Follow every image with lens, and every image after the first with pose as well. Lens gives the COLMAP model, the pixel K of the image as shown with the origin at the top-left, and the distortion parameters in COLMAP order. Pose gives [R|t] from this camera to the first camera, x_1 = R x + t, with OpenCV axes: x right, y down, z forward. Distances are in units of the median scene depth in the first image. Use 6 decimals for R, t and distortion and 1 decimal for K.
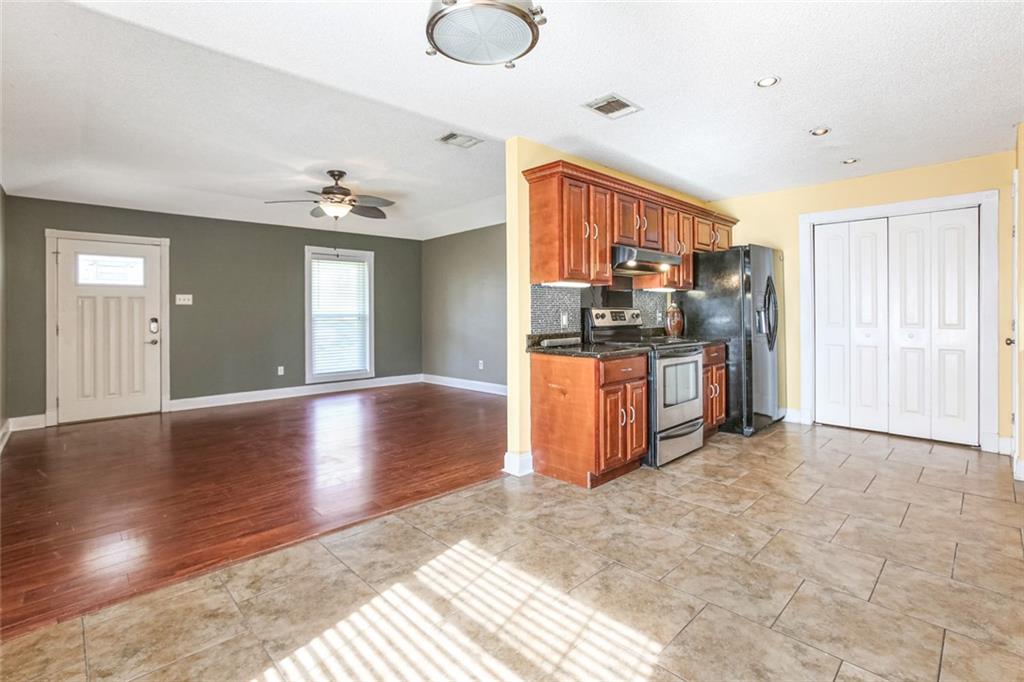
lens RADIAL K [[481.6, 0, 515.6], [0, 481.6, 307.6], [0, 0, 1]] dist [-0.052933, 0.027205]
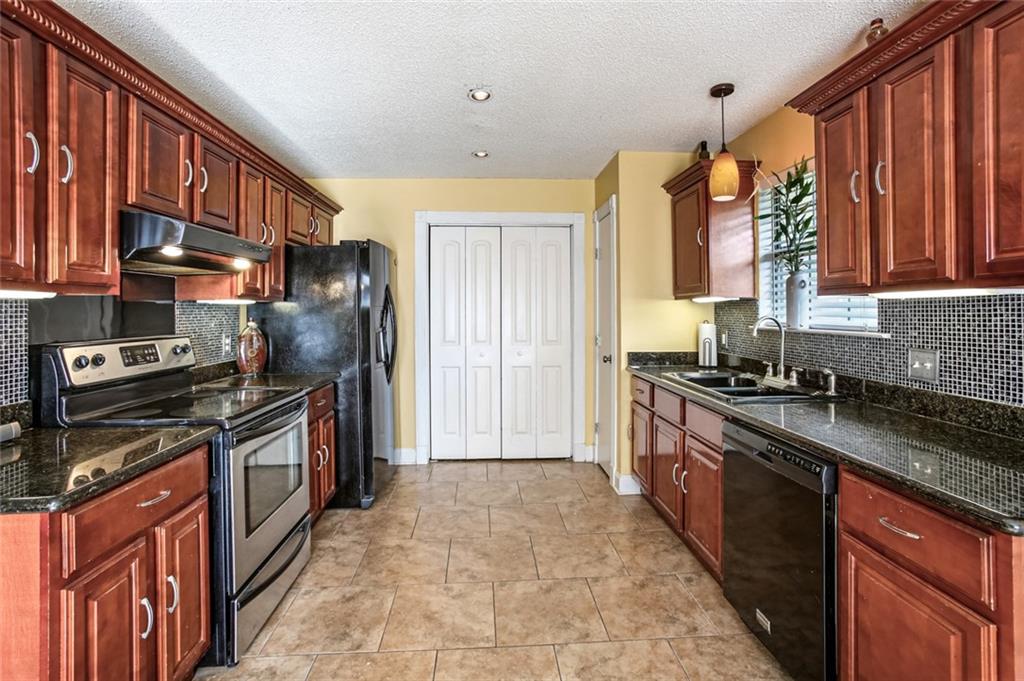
lens RADIAL K [[481.6, 0, 515.6], [0, 481.6, 307.1], [0, 0, 1]] dist [-0.052933, 0.027205]
pose [[0.653270, 0.004522, 0.757111, 0.099309], [-0.002045, 0.999989, -0.004208, -0.031624], [-0.757122, 0.001201, 0.653272, 0.390278]]
